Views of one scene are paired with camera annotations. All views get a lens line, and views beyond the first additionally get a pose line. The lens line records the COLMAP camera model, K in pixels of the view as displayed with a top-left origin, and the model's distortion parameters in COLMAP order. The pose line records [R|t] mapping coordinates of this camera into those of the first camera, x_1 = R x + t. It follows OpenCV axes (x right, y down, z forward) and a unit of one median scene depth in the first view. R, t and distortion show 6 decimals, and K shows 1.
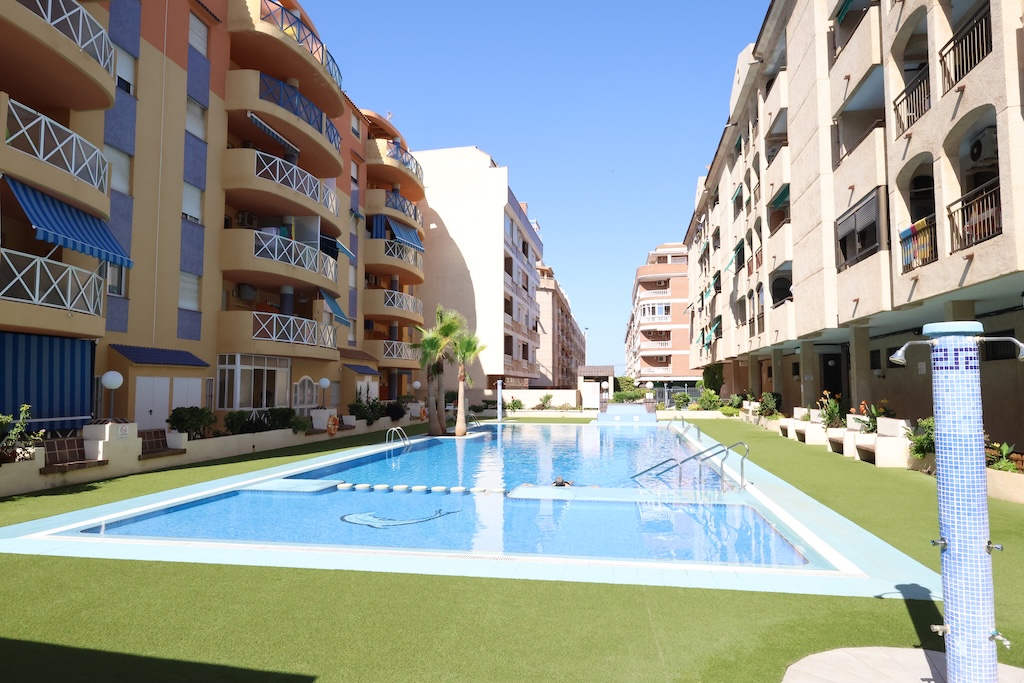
lens RADIAL K [[650.5, 0, 512.1], [0, 650.5, 340.3], [0, 0, 1]] dist [0.016729, -0.000039]
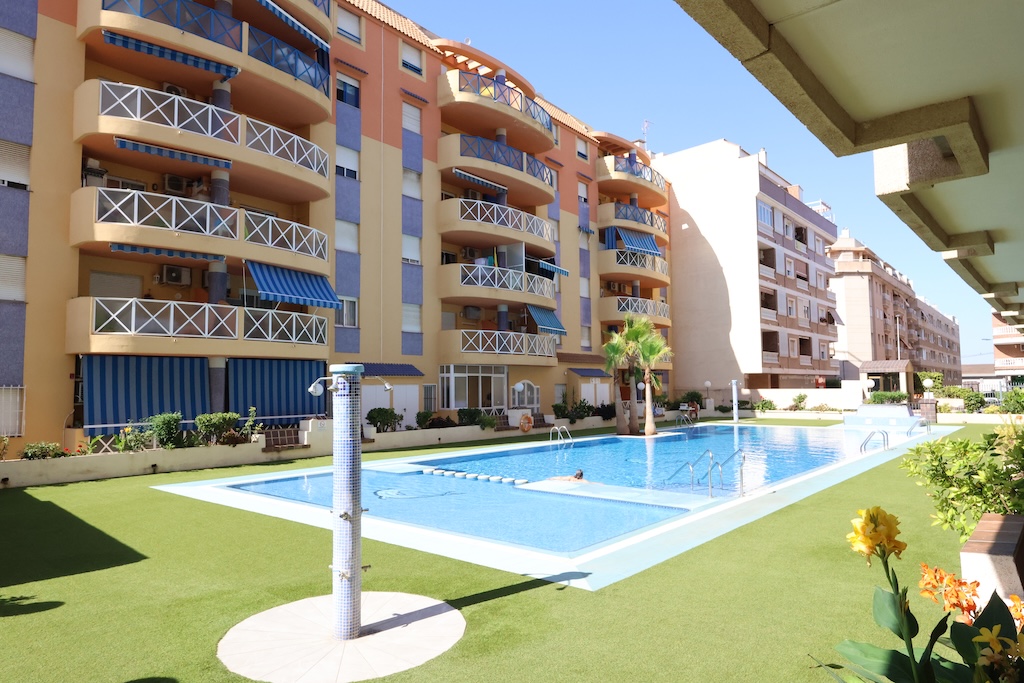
lens RADIAL K [[650.5, 0, 510.8], [0, 650.5, 344.8], [0, 0, 1]] dist [0.016729, -0.000039]
pose [[0.862589, -0.040716, -0.504264, 0.290503], [0.046904, 0.998899, -0.000422, -0.010505], [0.503726, -0.023288, 0.863550, -0.016206]]
